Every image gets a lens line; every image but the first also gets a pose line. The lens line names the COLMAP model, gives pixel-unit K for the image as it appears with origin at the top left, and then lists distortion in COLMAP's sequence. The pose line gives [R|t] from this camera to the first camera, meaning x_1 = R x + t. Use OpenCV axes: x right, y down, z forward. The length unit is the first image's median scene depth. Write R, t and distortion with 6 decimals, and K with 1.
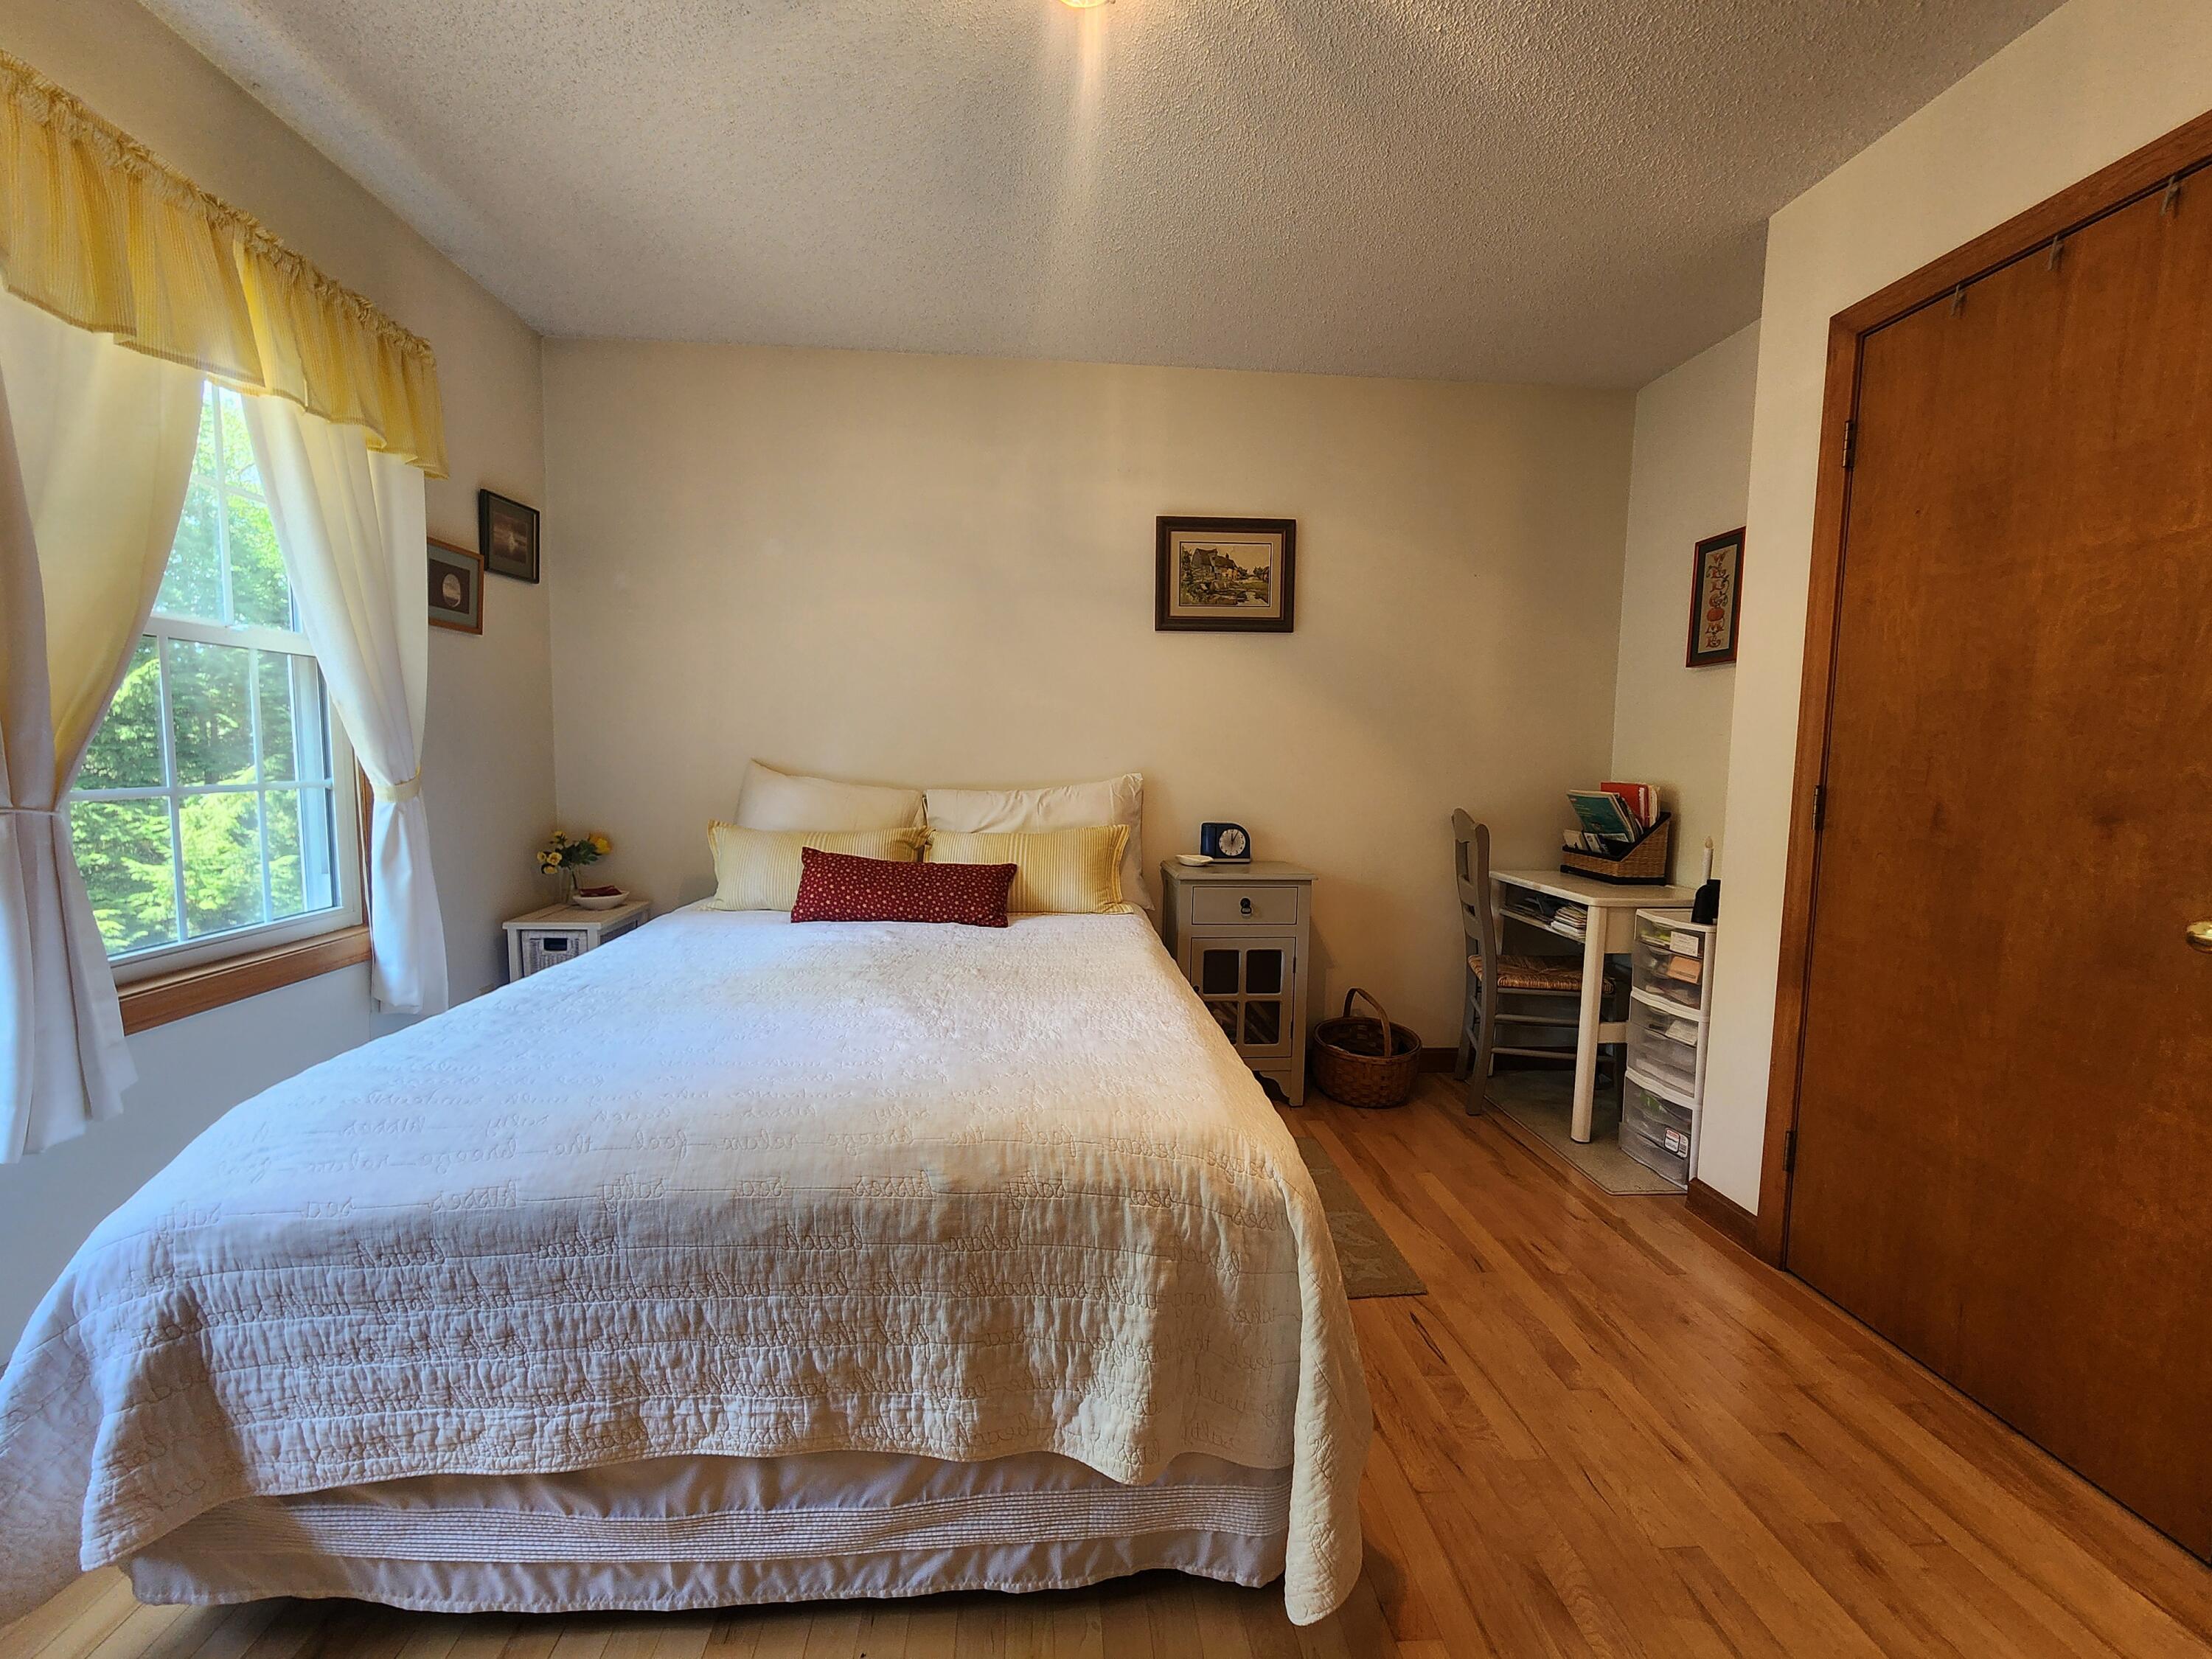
lens RADIAL K [[905.3, 0, 1092.0], [0, 905.3, 833.0], [0, 0, 1]] dist [-0.002809, 0.000443]
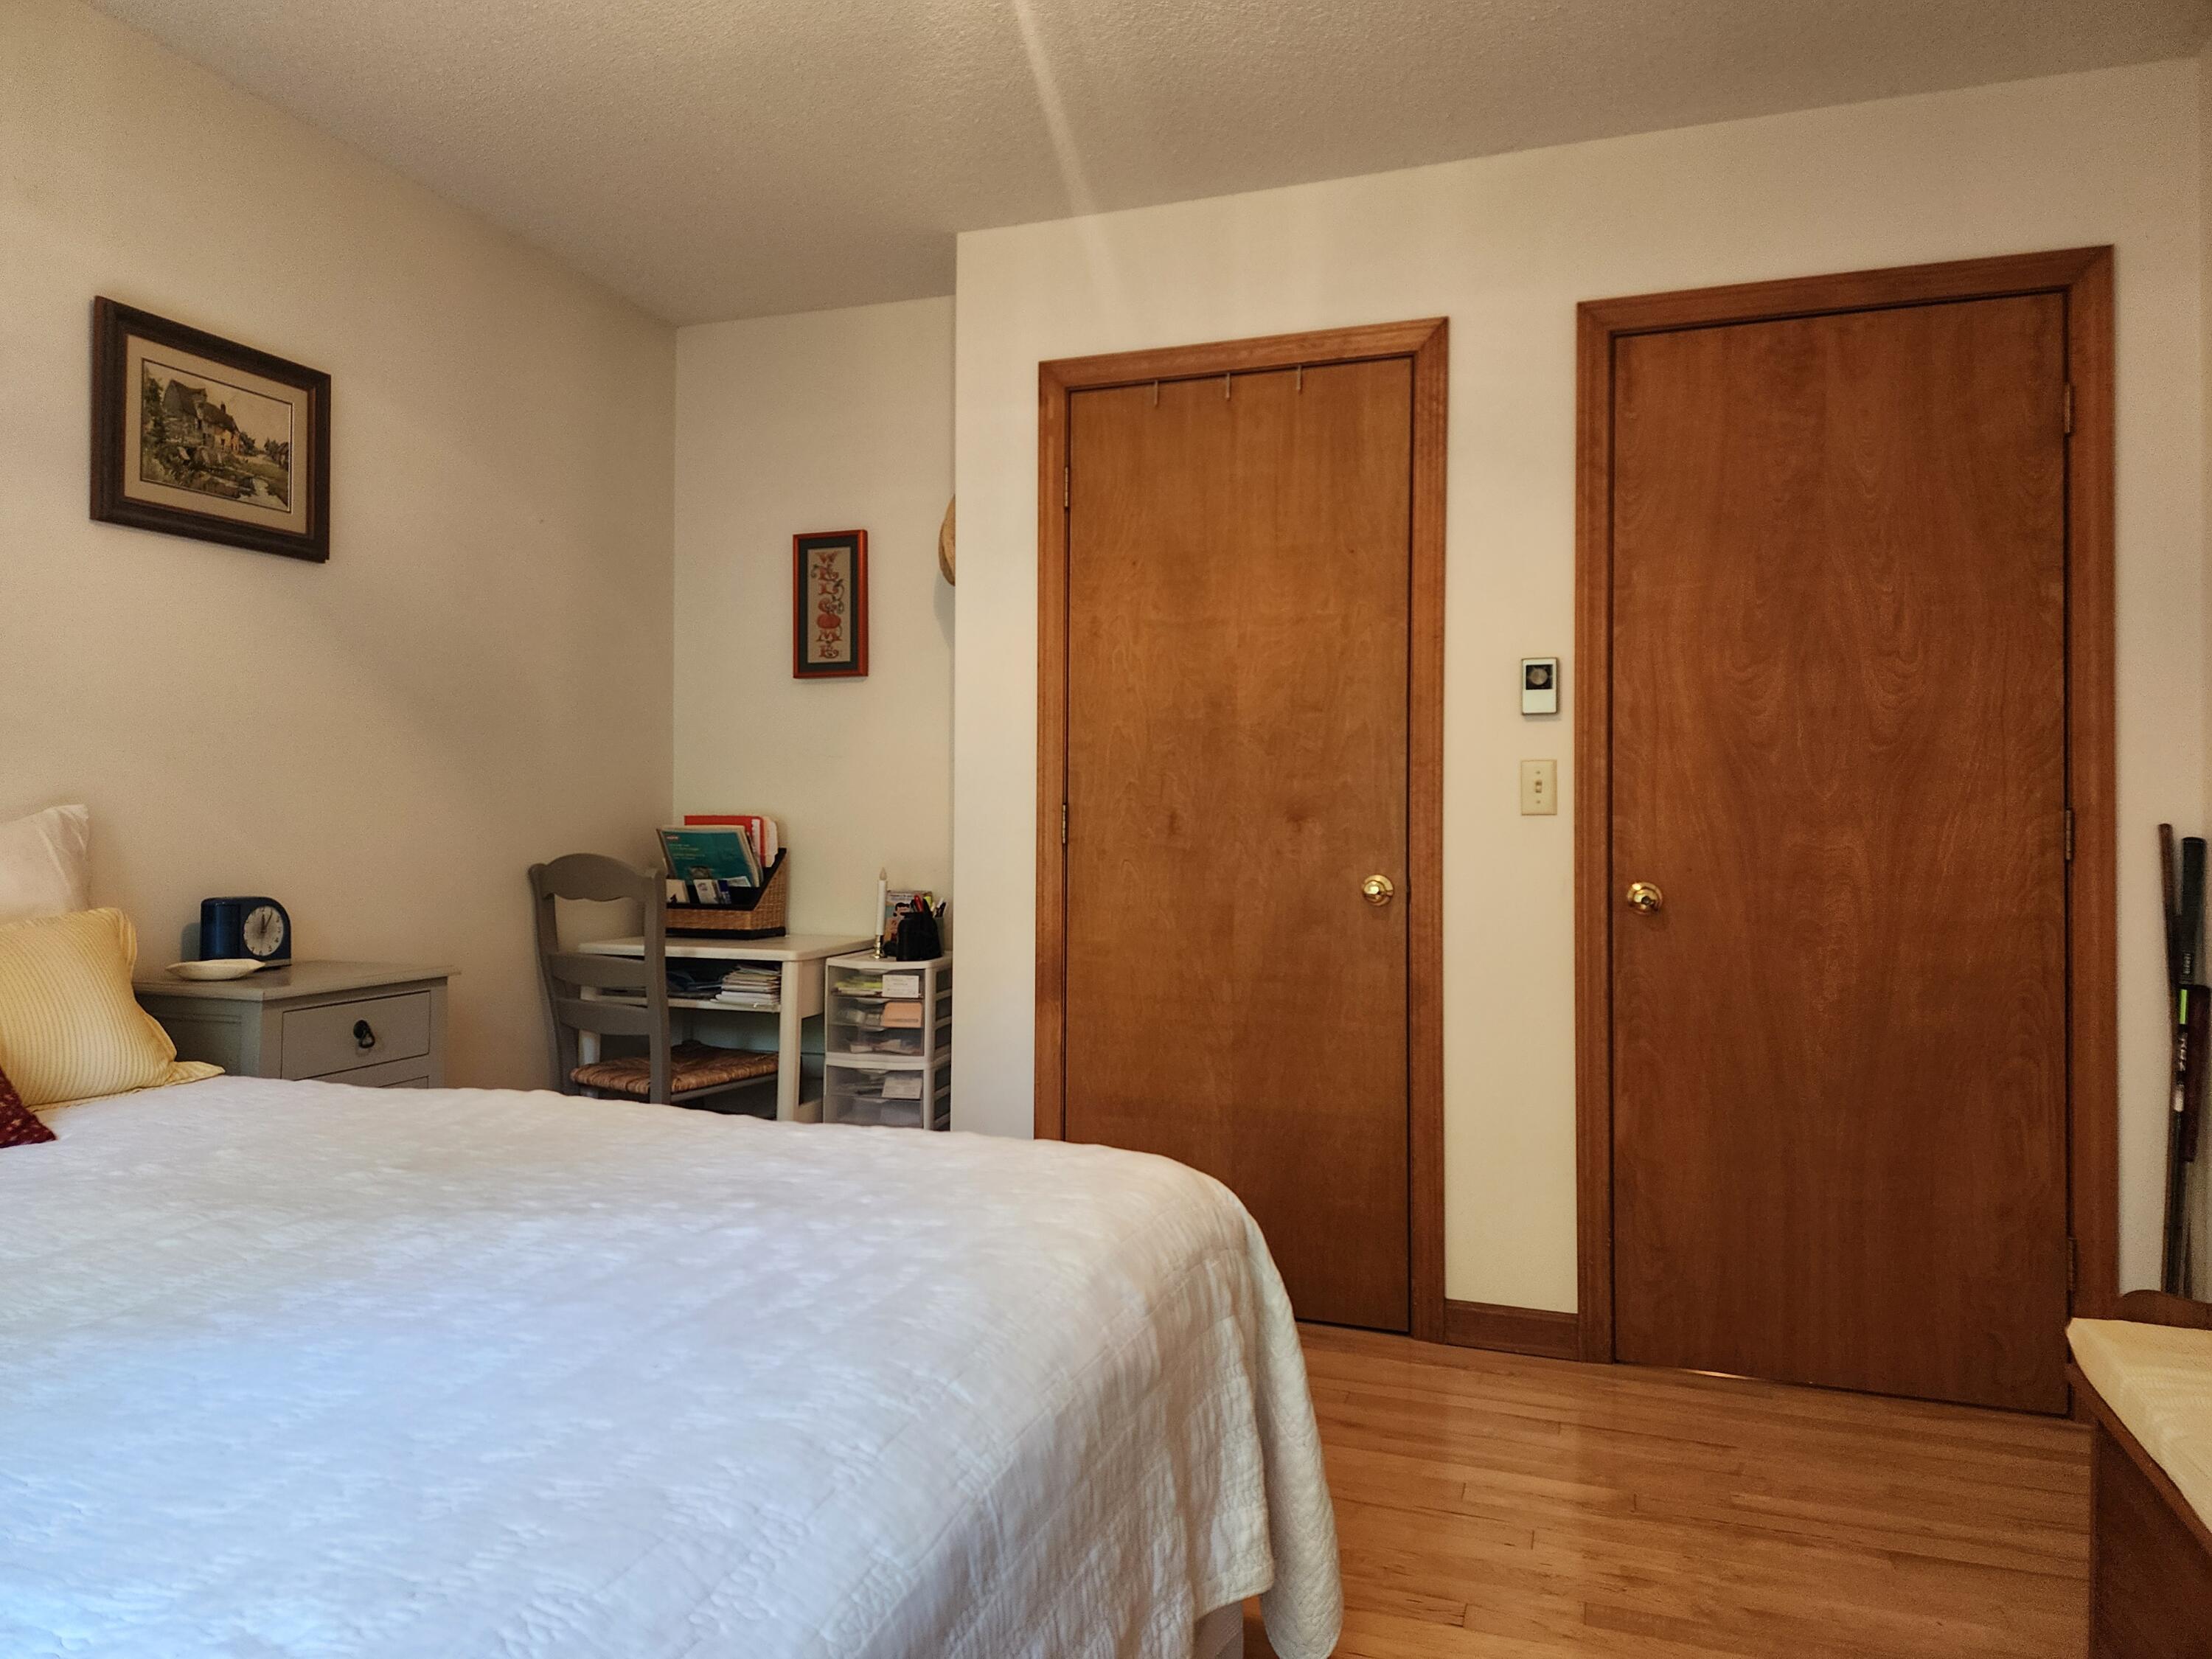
lens RADIAL K [[1464.2, 0, 1095.8], [0, 1464.2, 845.0], [0, 0, 1]] dist [0.012424, -0.015606]
pose [[0.382219, -0.026918, 0.923680, -0.547479], [0.085055, 0.996357, -0.006160, 0.007759], [-0.920149, 0.080918, 0.383116, 0.231083]]
